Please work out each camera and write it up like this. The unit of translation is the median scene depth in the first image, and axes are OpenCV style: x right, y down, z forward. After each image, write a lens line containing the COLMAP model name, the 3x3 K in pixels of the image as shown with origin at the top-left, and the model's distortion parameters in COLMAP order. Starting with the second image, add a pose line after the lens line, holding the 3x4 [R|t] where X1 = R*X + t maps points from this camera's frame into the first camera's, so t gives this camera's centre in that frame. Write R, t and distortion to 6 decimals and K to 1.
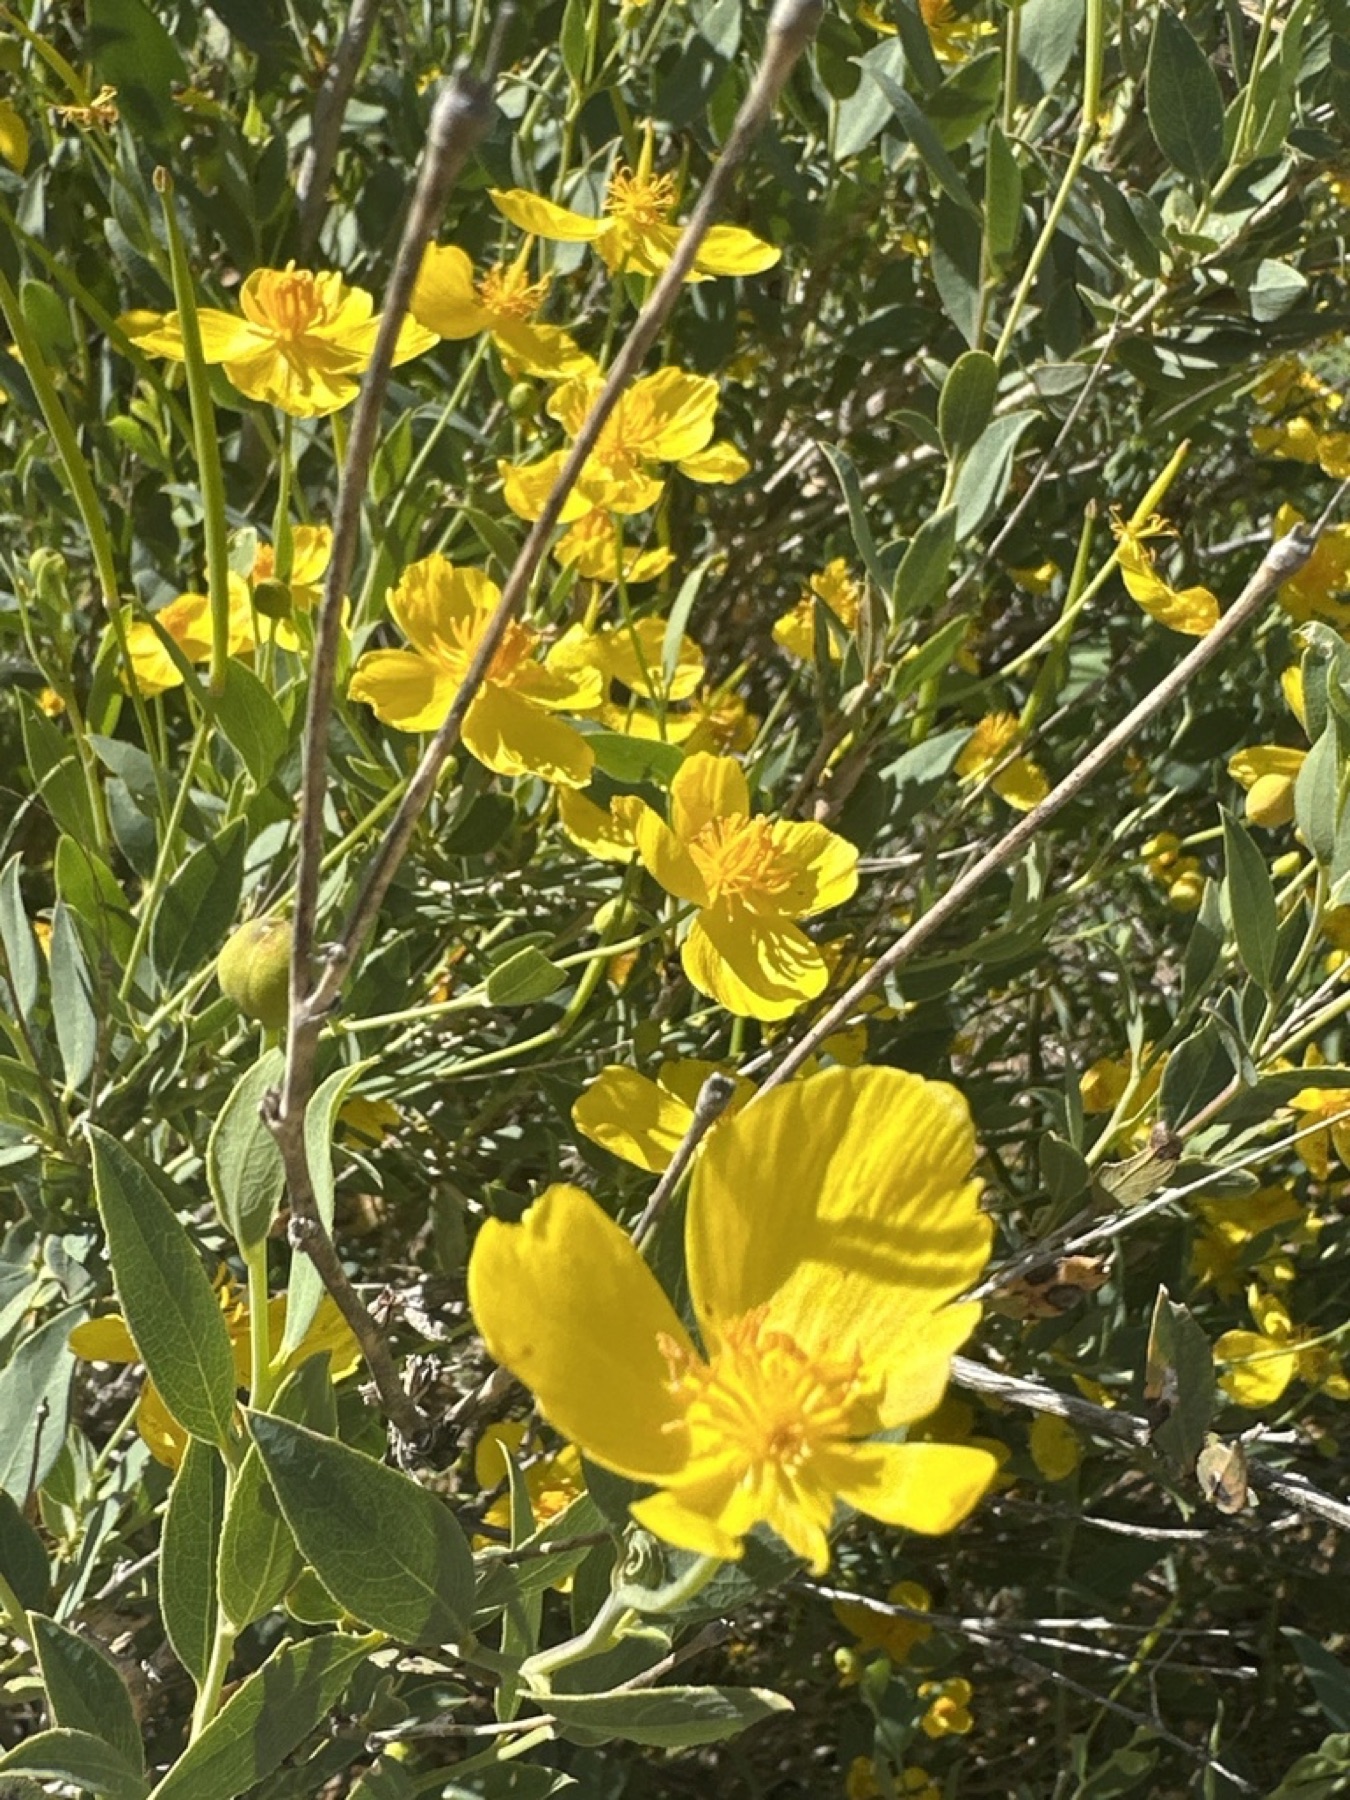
lens RADIAL K [[1900.7, 0, 675.9], [0, 1900.7, 902.1], [0, 0, 1]] dist [0.003558, 0.000000]
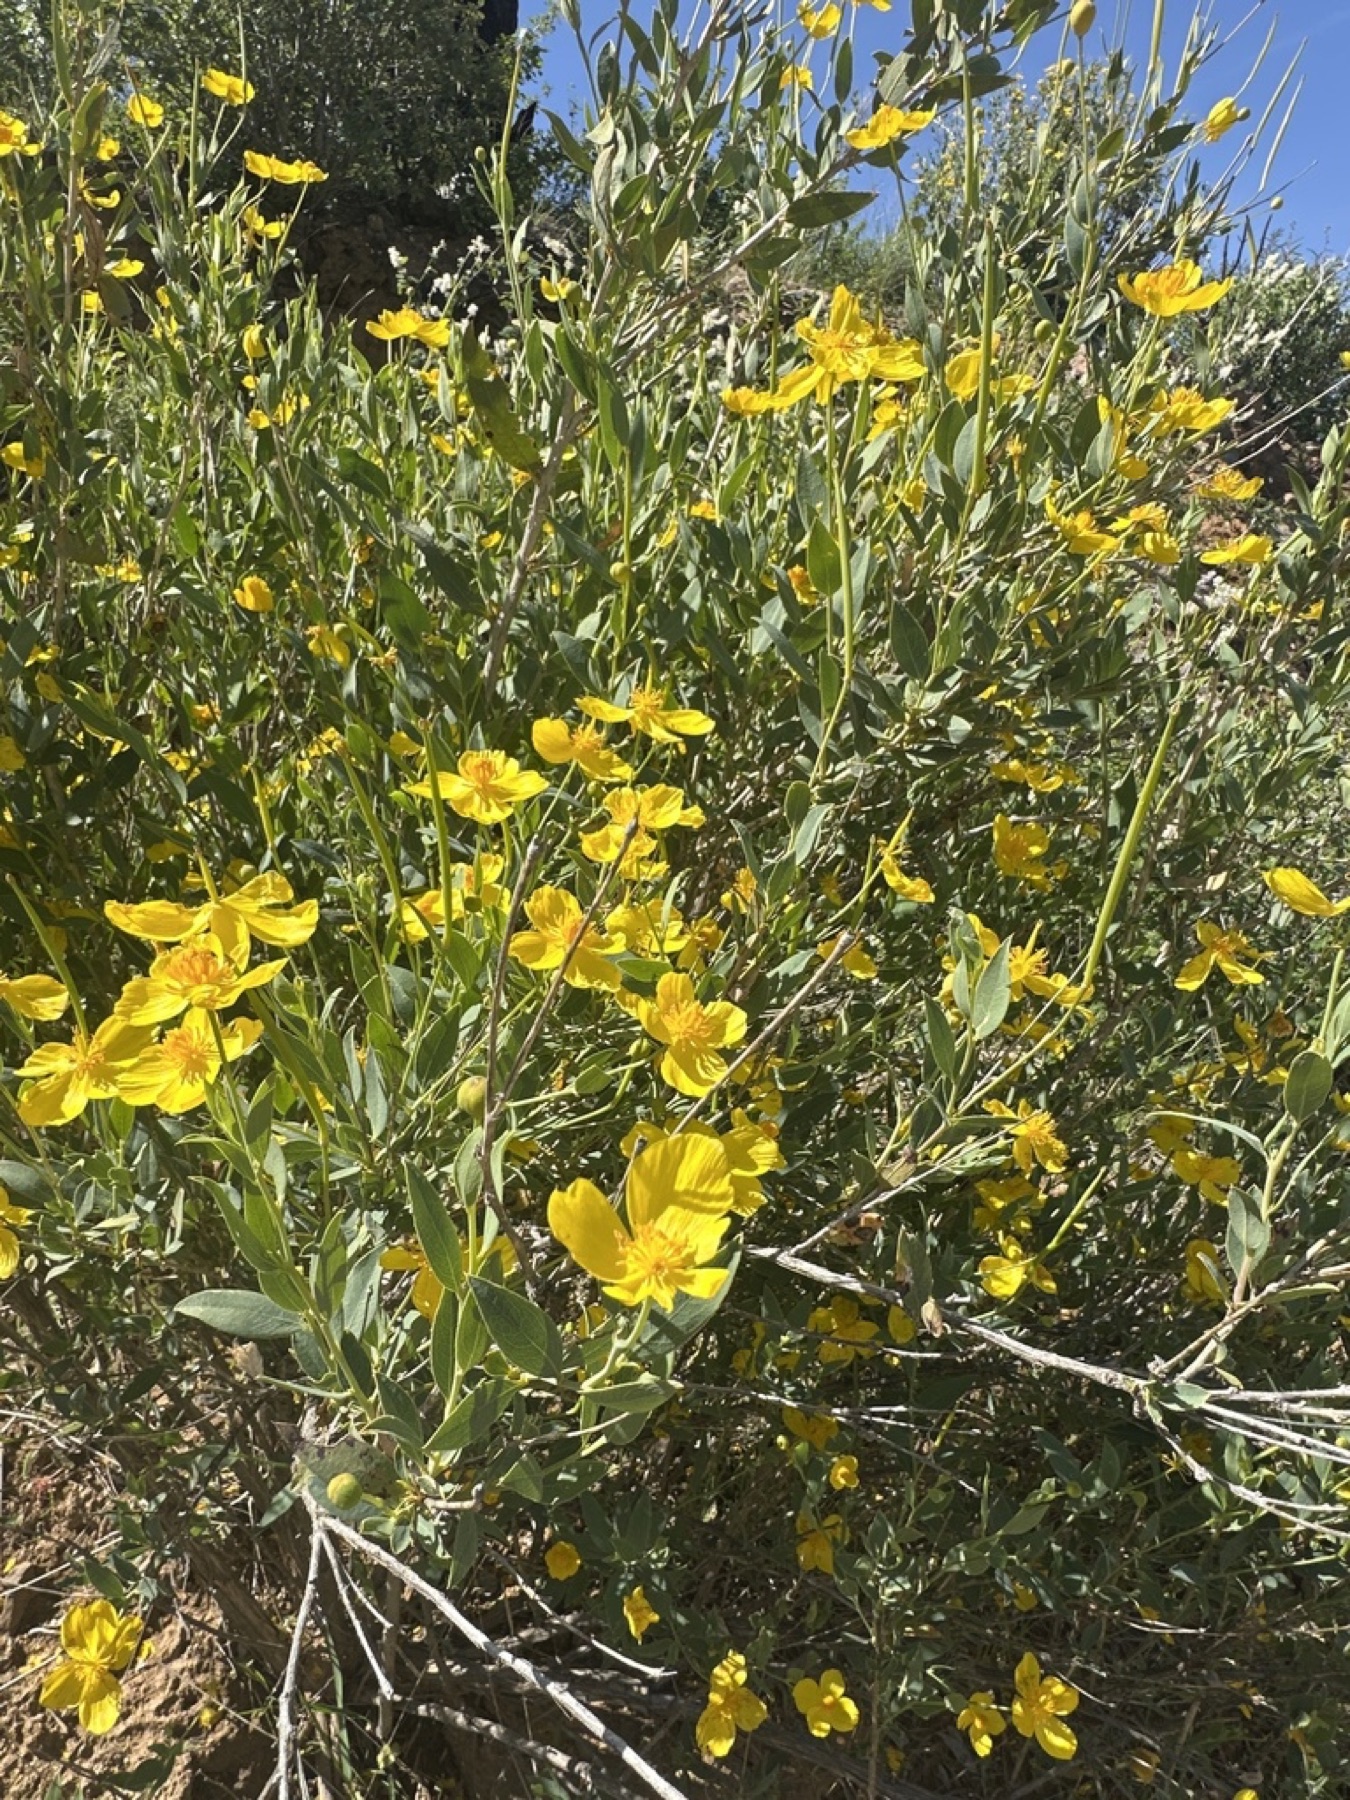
lens RADIAL K [[1131.7, 0, 674.9], [0, 1131.7, 895.8], [0, 0, 1]] dist [-0.005282, 0.000013]
pose [[0.999308, -0.024655, -0.027866, 0.043136], [0.021716, 0.994624, -0.101251, -0.030274], [0.030212, 0.100576, 0.994471, -0.224844]]
